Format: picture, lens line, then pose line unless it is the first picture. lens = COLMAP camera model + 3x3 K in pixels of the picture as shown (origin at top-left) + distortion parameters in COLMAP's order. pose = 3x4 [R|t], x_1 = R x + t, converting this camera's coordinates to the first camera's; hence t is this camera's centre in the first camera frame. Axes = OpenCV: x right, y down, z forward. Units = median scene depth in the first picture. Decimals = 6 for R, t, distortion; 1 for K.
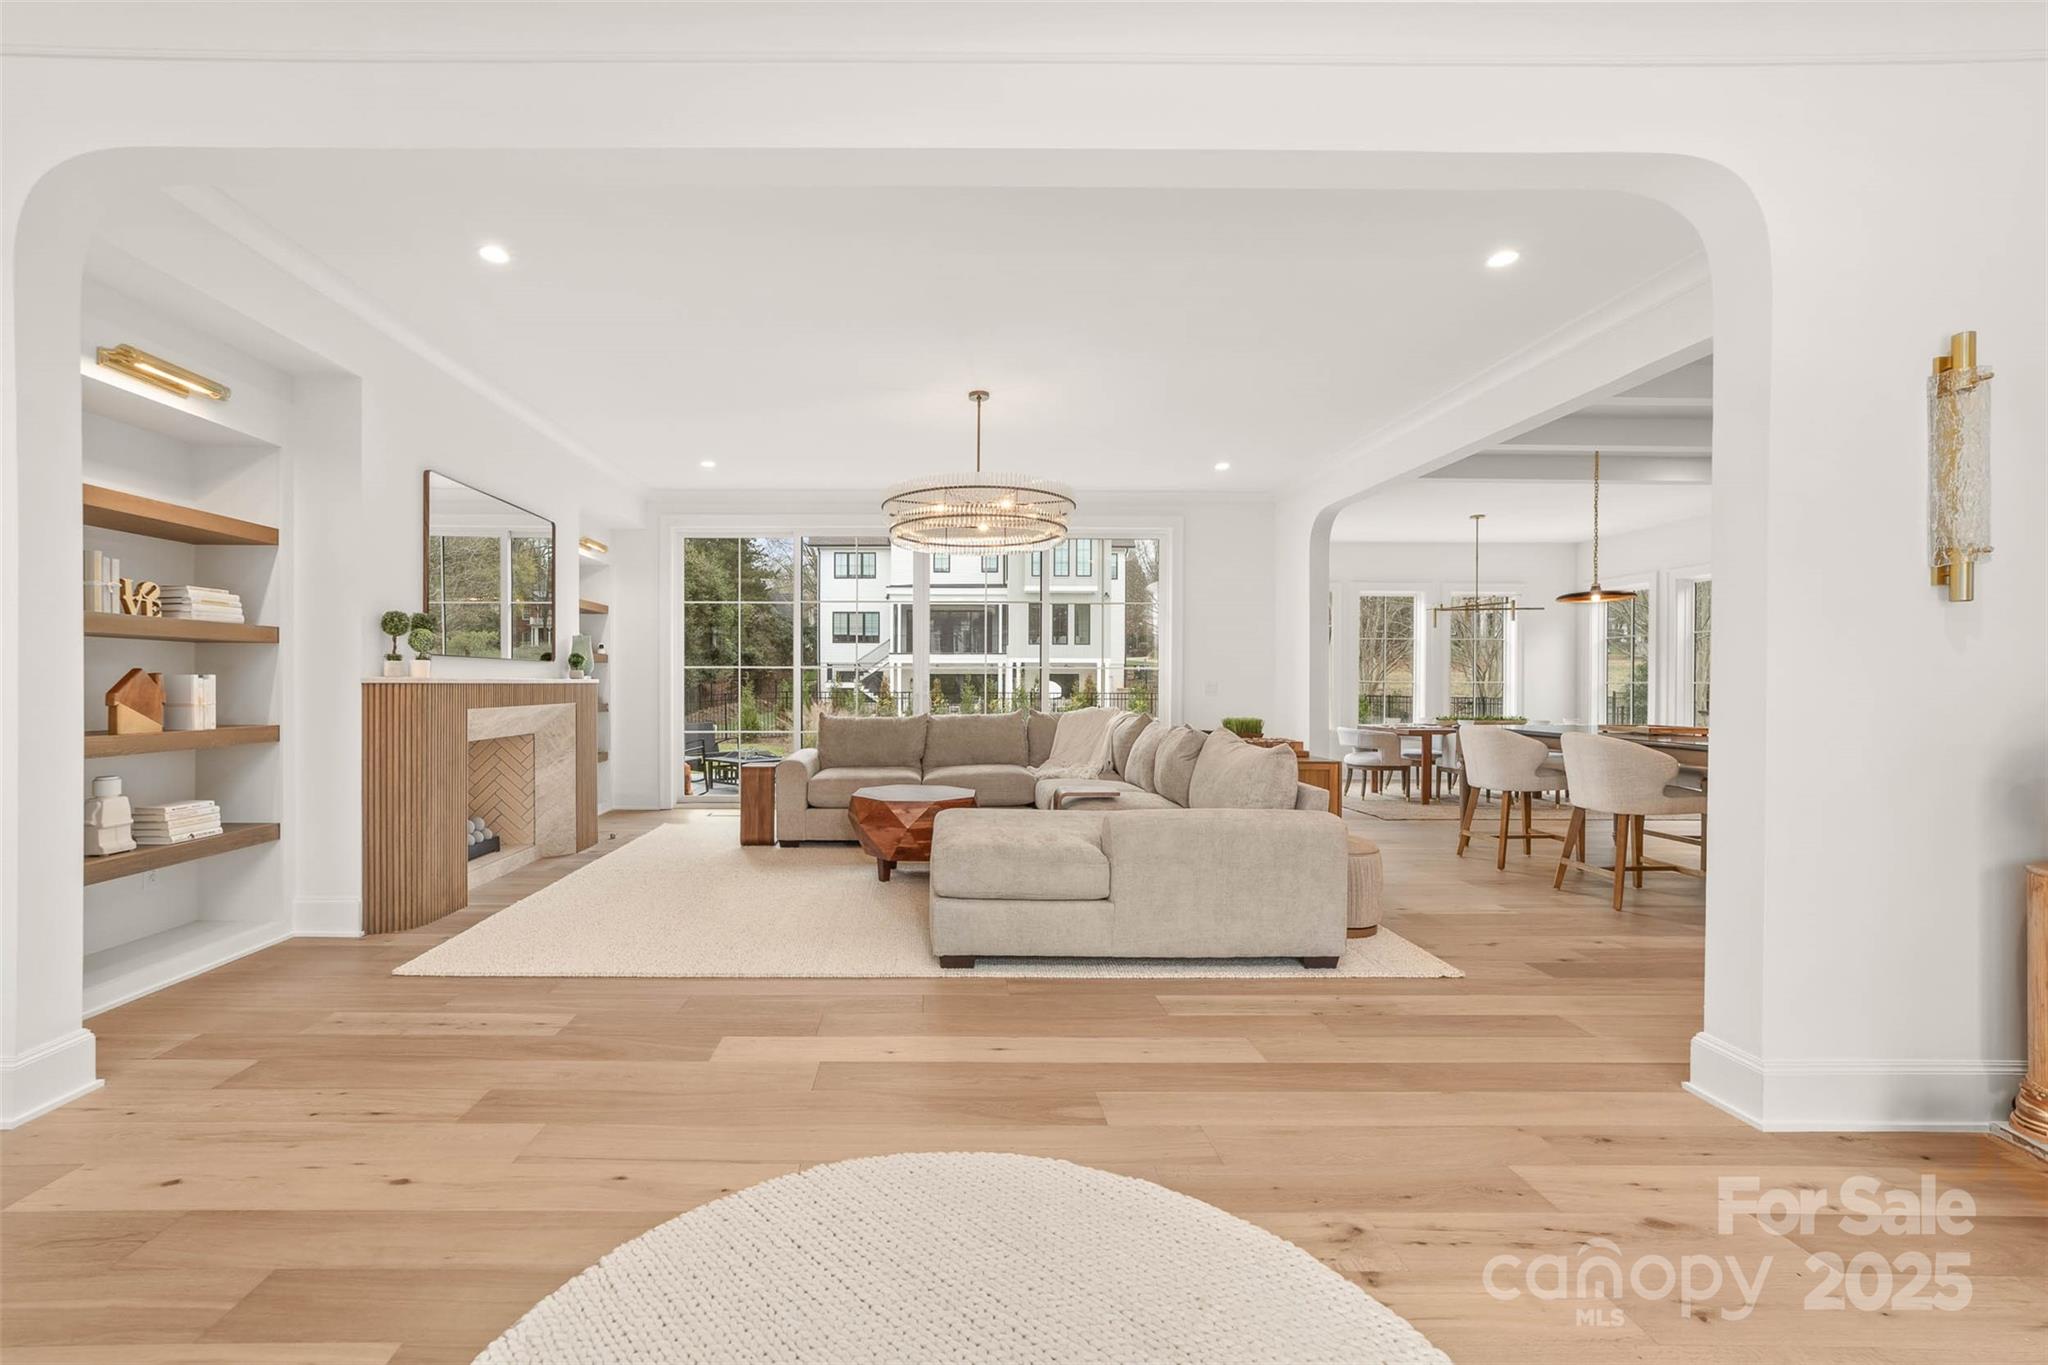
lens RADIAL K [[815.1, 0, 941.4], [0, 815.1, 686.6], [0, 0, 1]] dist [-0.000859, -0.000076]
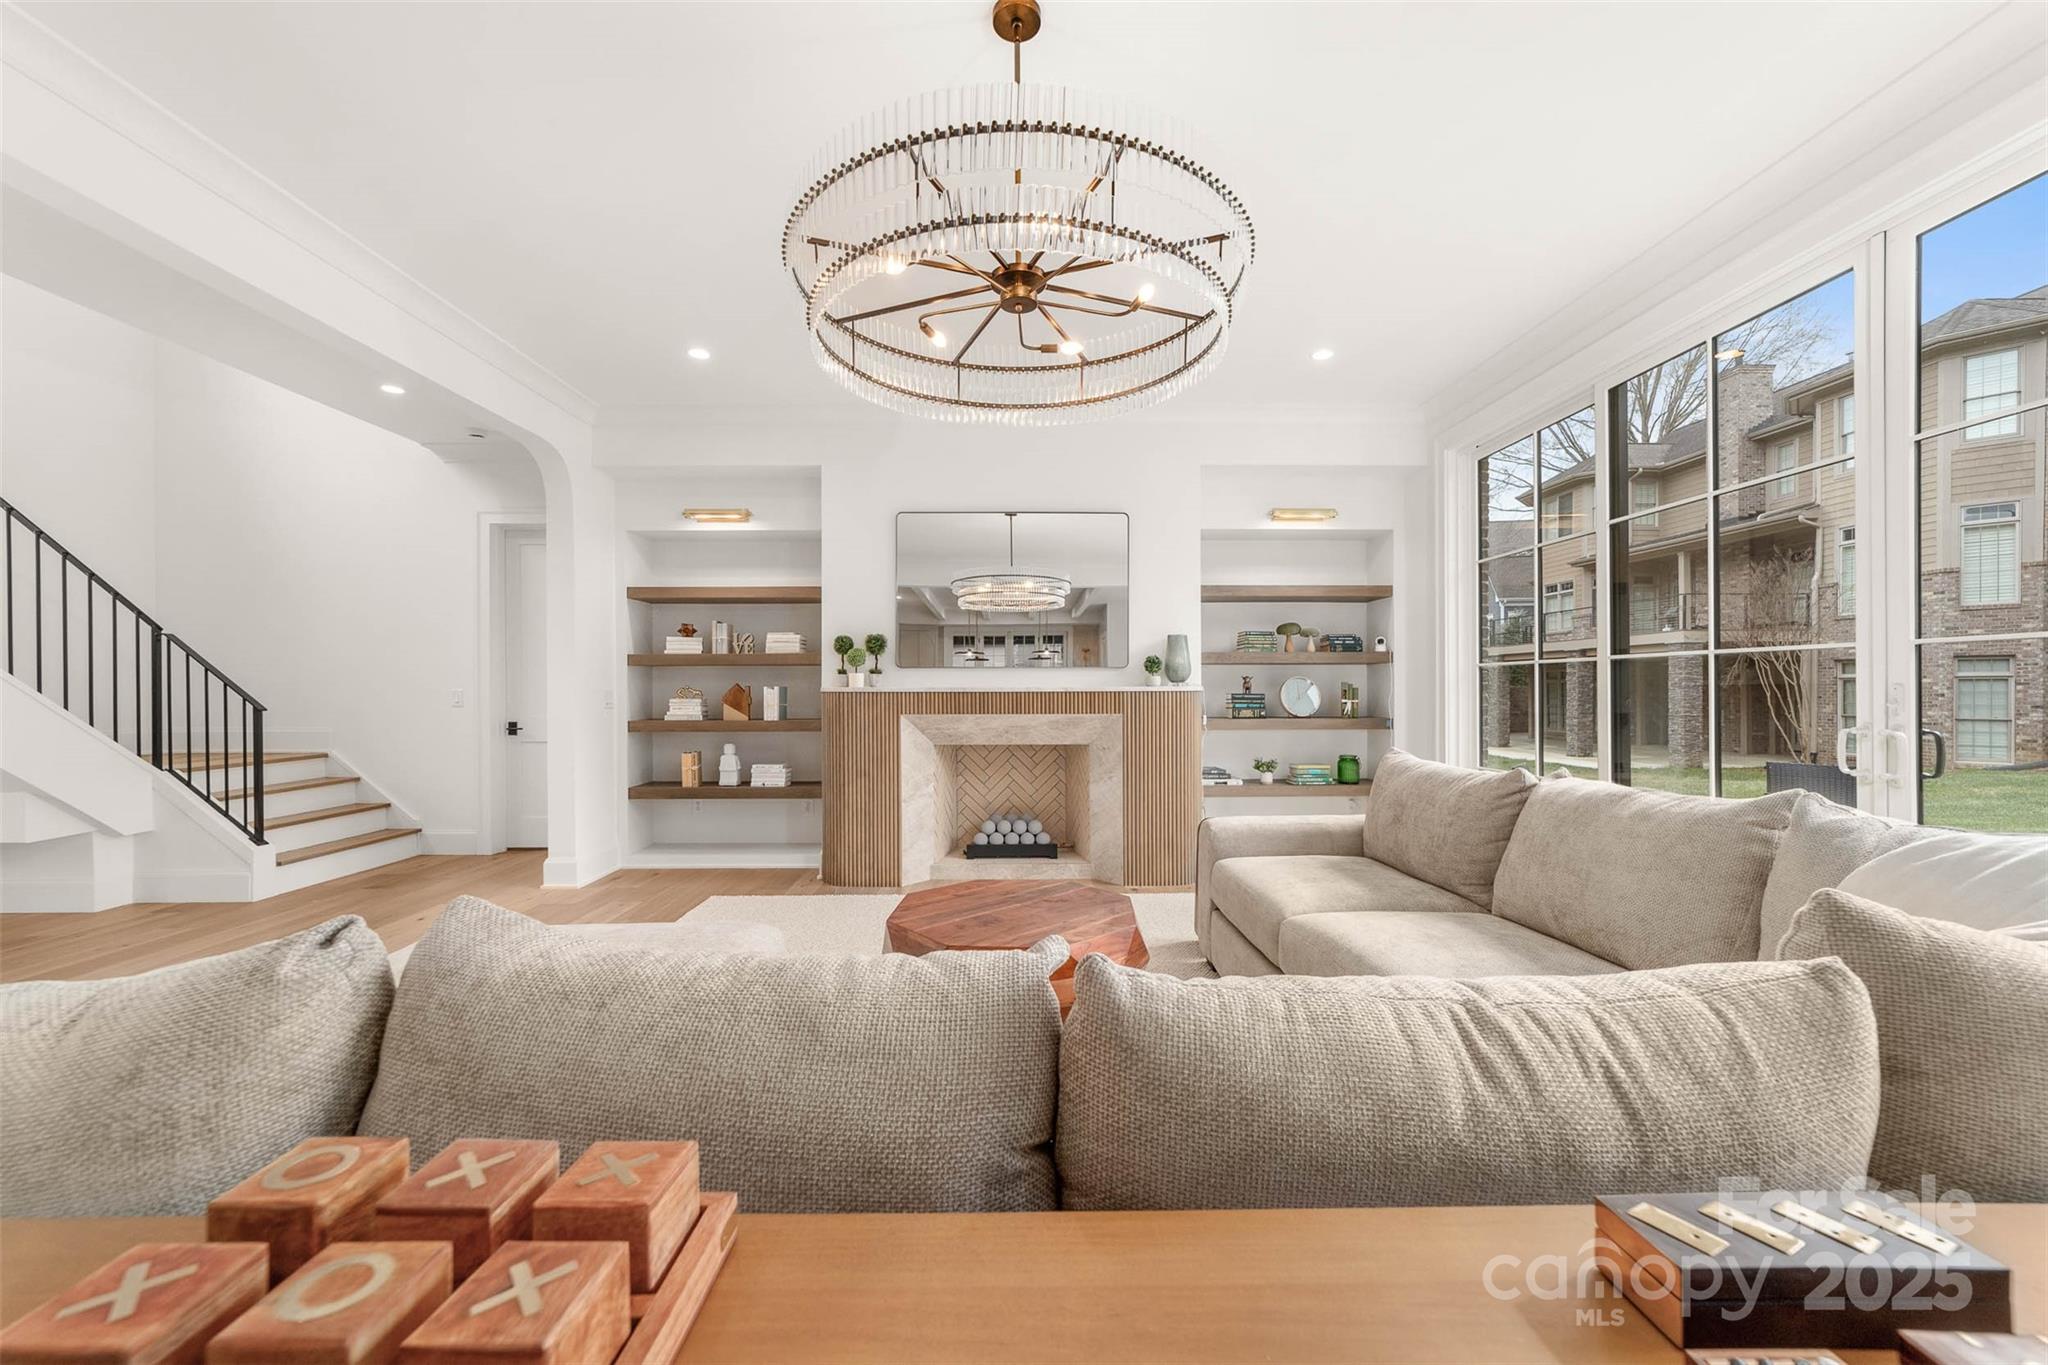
lens RADIAL K [[796.5, 0, 1015.1], [0, 796.5, 668.8], [0, 0, 1]] dist [-0.015563, 0.005488]
pose [[-0.000430, -0.030550, -0.999533, 0.585842], [-0.001549, 0.999532, -0.030549, -0.001290], [0.999999, 0.001535, -0.000477, 1.272943]]
